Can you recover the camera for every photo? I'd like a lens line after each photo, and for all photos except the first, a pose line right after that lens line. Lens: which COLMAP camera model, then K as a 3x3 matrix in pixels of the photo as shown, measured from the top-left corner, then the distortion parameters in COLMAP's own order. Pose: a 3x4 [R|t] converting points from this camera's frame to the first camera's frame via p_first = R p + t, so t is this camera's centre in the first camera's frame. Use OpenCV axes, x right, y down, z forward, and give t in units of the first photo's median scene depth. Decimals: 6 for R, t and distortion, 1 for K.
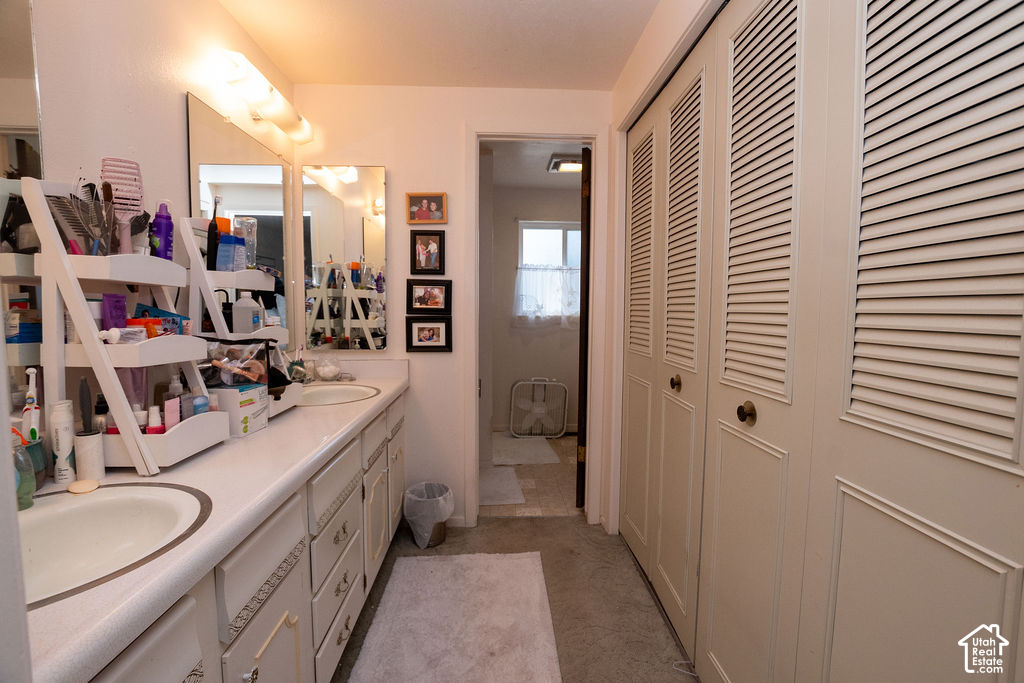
lens RADIAL K [[463.0, 0, 513.3], [0, 463.0, 340.8], [0, 0, 1]] dist [-0.034458, 0.003867]
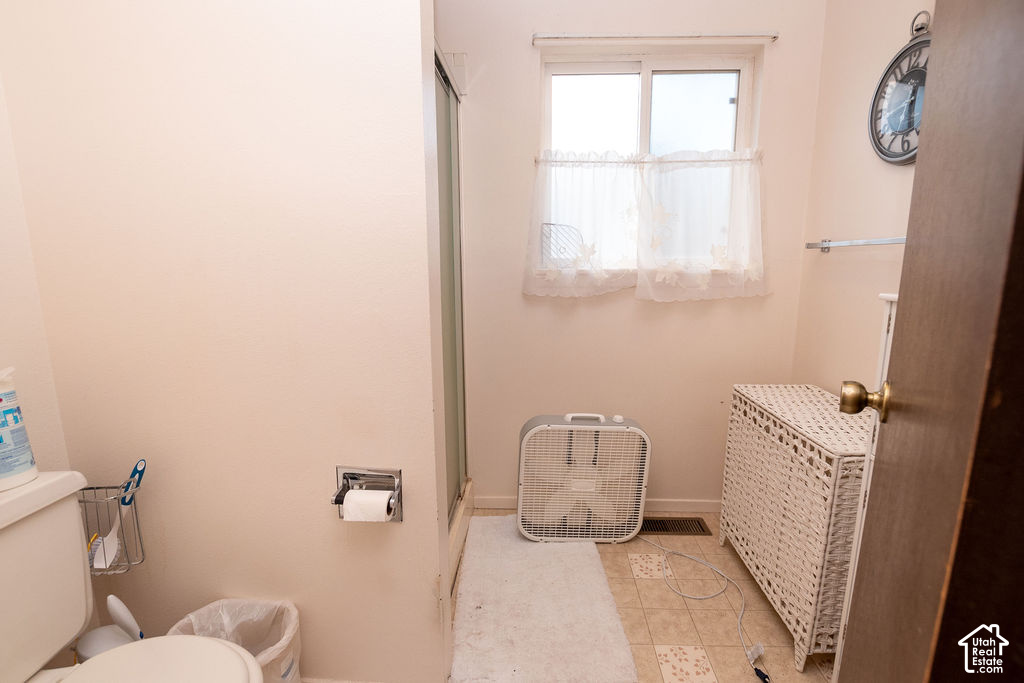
lens RADIAL K [[463.0, 0, 513.9], [0, 463.0, 342.9], [0, 0, 1]] dist [-0.034458, 0.003867]
pose [[0.995192, 0.011074, -0.097311, 0.031476], [-0.002531, 0.996163, 0.087479, -0.023383], [0.097907, -0.086812, 0.991402, 0.554801]]
